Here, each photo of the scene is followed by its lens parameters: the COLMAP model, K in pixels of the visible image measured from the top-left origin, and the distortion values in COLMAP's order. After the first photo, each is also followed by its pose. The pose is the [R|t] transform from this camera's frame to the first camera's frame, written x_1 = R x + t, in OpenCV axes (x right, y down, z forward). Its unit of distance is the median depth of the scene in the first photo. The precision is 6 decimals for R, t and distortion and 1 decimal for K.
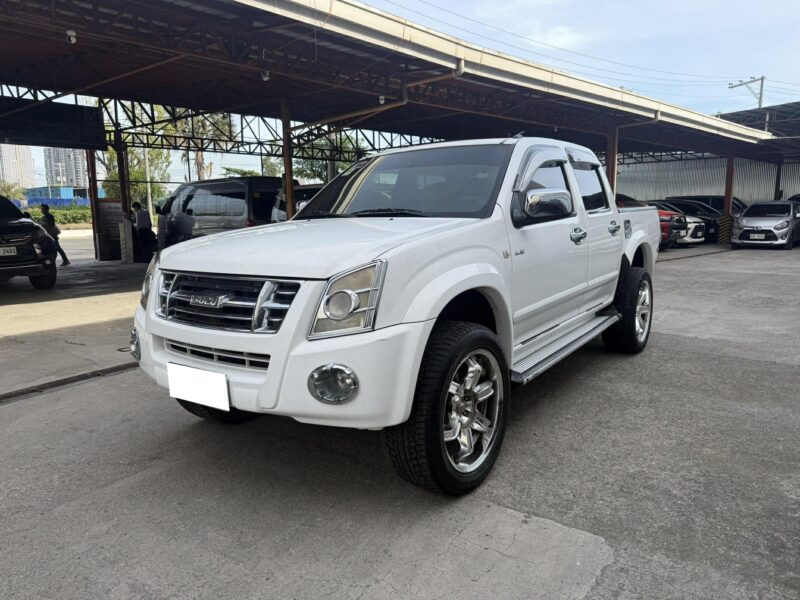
lens RADIAL K [[602.2, 0, 400.0], [0, 602.2, 300.0], [0, 0, 1]] dist [0.001514, 0.004872]
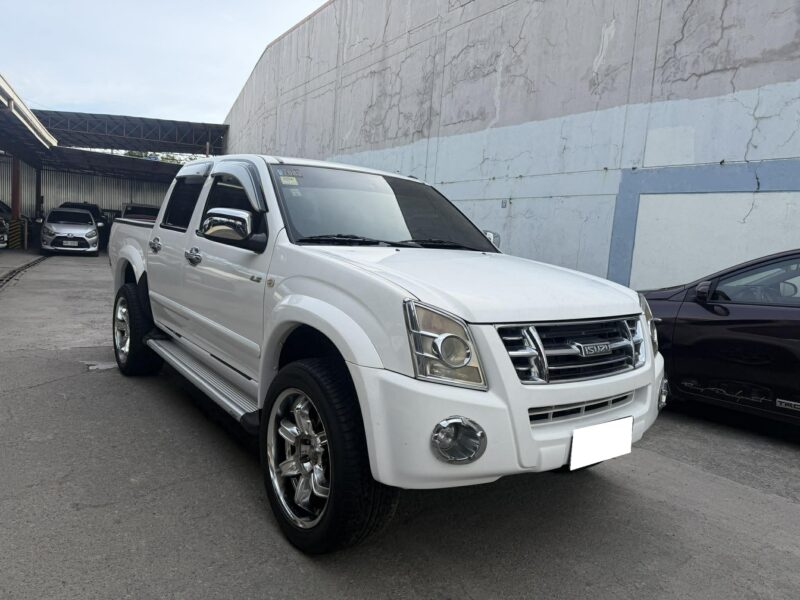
lens RADIAL K [[602.2, 0, 400.0], [0, 602.2, 300.0], [0, 0, 1]] dist [0.001514, 0.004872]
pose [[0.233831, -0.073038, 0.969530, -0.737102], [0.068168, 0.995952, 0.058588, -0.086639], [-0.969885, 0.052391, 0.237863, 0.607884]]
